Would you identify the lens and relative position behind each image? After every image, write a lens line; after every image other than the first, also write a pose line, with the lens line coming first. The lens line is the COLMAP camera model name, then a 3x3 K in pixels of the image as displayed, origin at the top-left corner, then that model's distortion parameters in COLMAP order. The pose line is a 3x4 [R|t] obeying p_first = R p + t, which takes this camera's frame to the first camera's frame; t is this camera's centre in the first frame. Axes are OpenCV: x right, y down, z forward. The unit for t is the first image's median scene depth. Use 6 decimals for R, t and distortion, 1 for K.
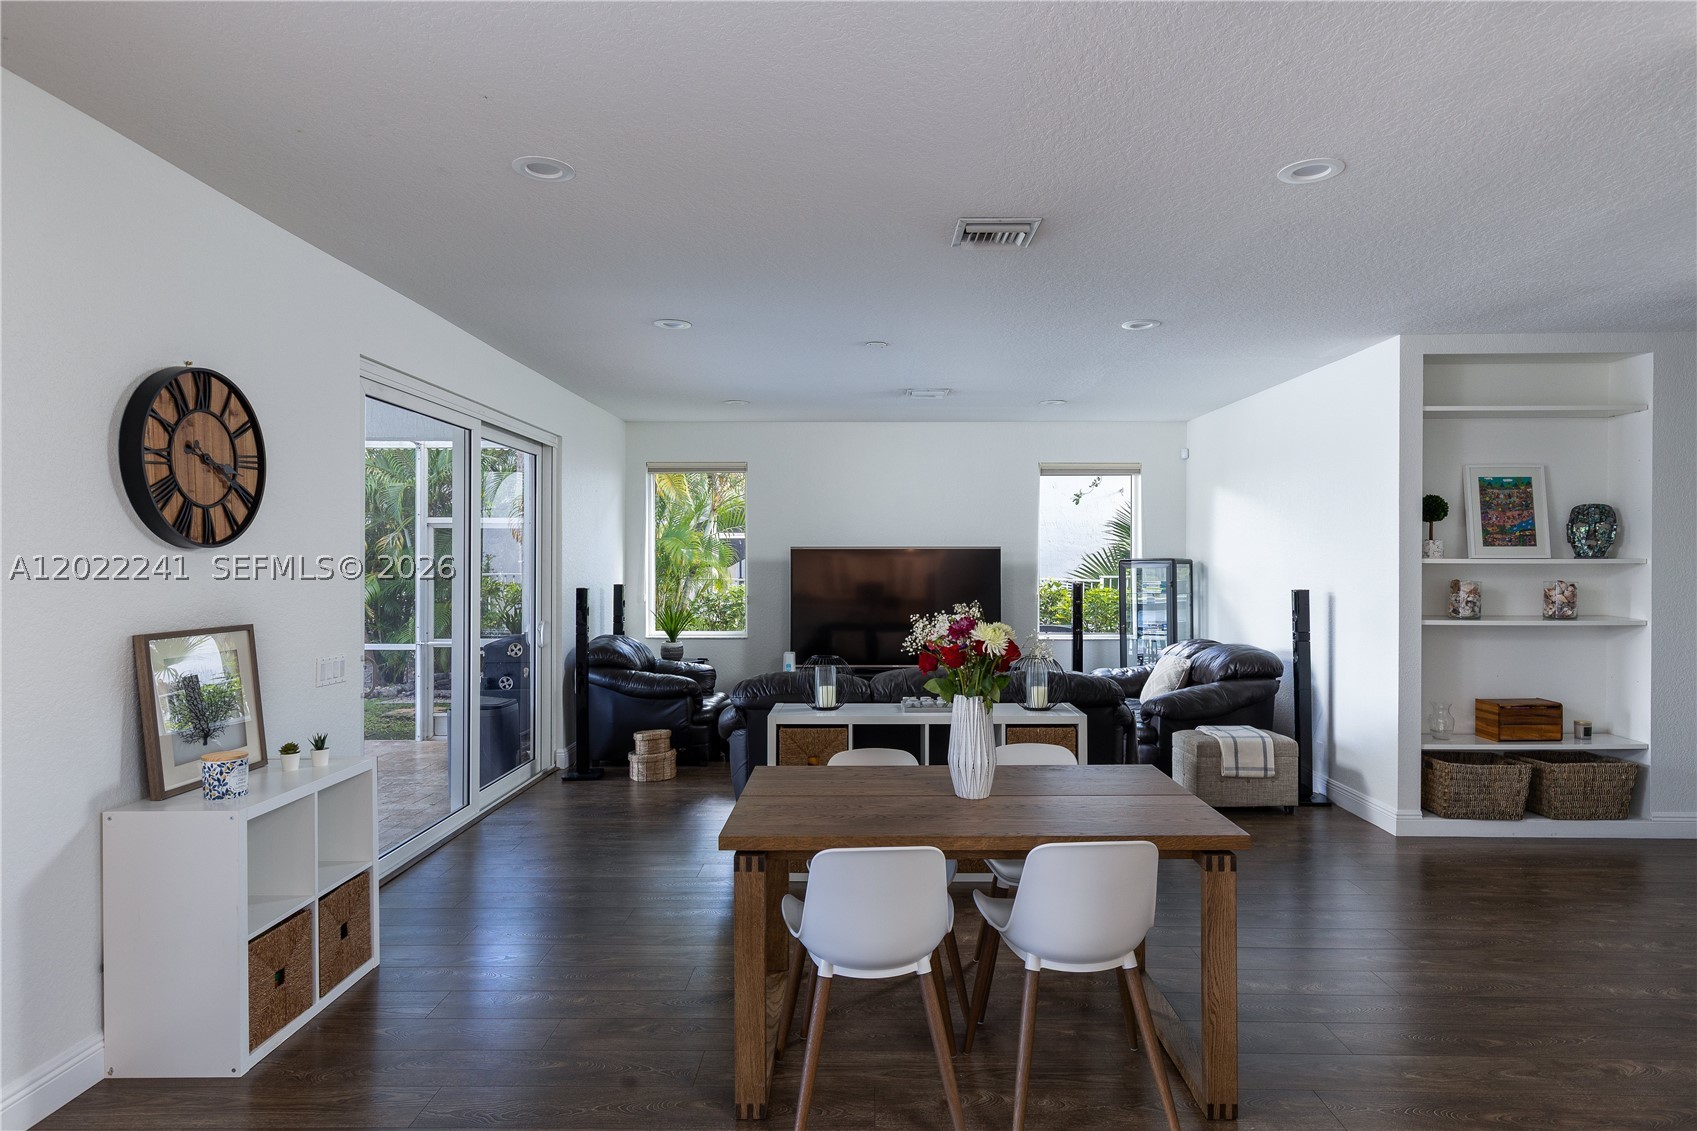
lens RADIAL K [[940.6, 0, 850.3], [0, 940.6, 569.6], [0, 0, 1]] dist [0.005807, 0.000603]
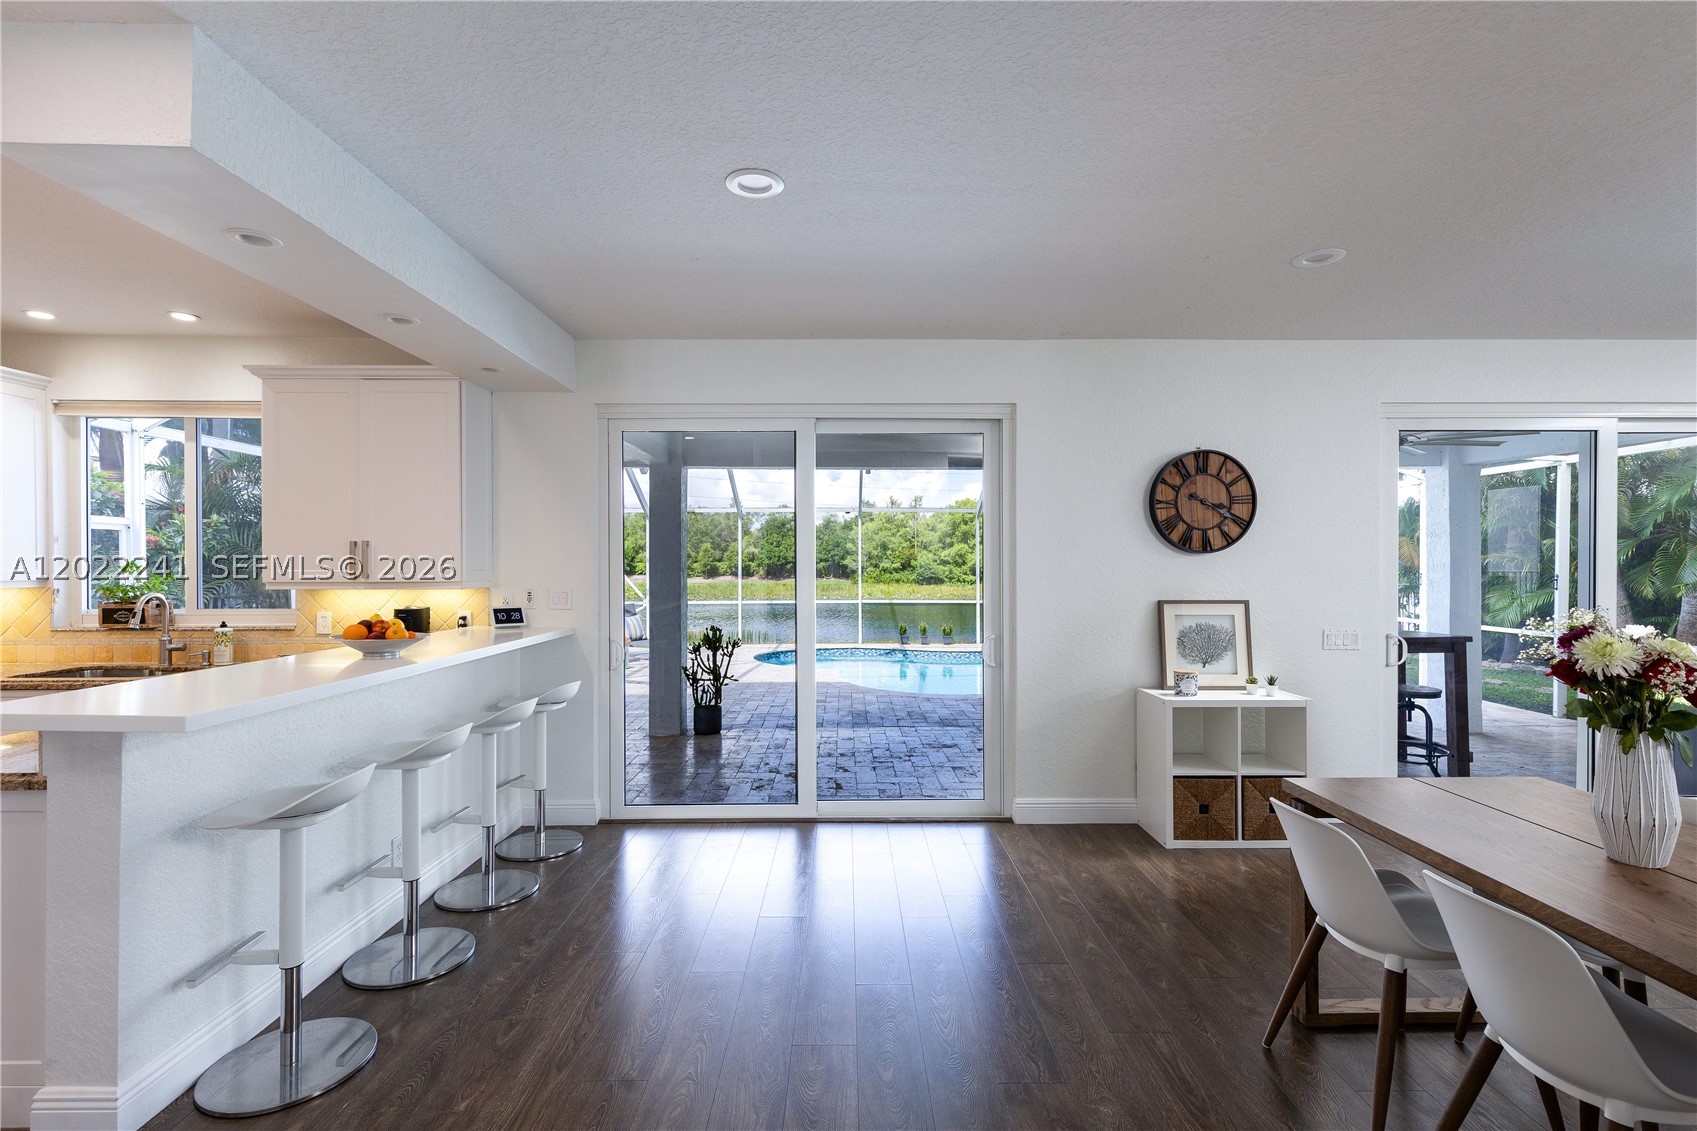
lens RADIAL K [[757.8, 0, 857.5], [0, 757.8, 563.0], [0, 0, 1]] dist [-0.001485, -0.000072]
pose [[0.031886, 0.003355, -0.999486, 0.690246], [-0.006849, 0.999972, 0.003138, -0.005239], [0.999468, 0.006746, 0.031909, 0.322981]]
